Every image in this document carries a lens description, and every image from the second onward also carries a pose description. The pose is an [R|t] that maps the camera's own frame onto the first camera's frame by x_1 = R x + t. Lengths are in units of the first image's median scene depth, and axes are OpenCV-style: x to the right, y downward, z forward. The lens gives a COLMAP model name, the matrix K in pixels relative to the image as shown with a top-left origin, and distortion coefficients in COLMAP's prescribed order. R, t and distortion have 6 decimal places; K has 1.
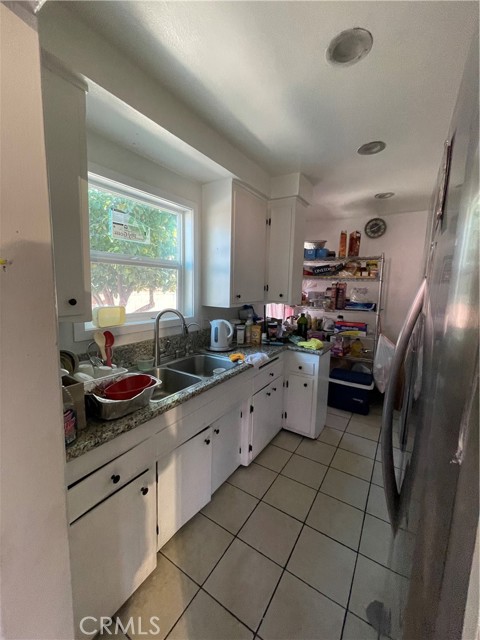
lens RADIAL K [[257.8, 0, 239.4], [0, 257.8, 316.1], [0, 0, 1]] dist [-0.000051, 0.000020]
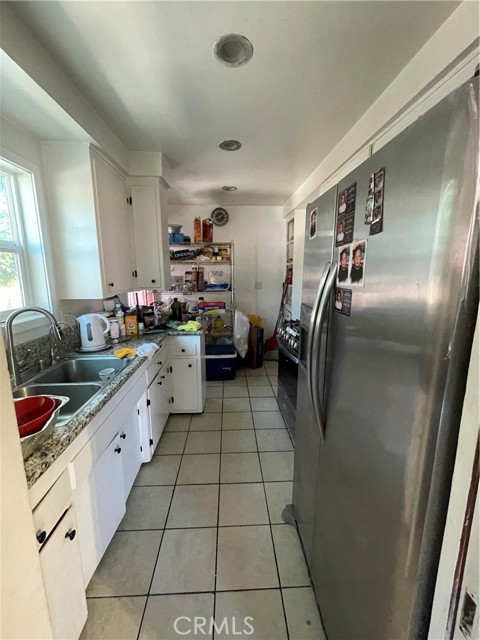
lens RADIAL K [[257.8, 0, 239.4], [0, 257.8, 316.1], [0, 0, 1]] dist [-0.000051, 0.000020]
pose [[0.818107, -0.130557, 0.560050, -0.129078], [0.096804, 0.991256, 0.089669, -0.006717], [-0.566860, -0.019144, 0.823592, 0.024723]]
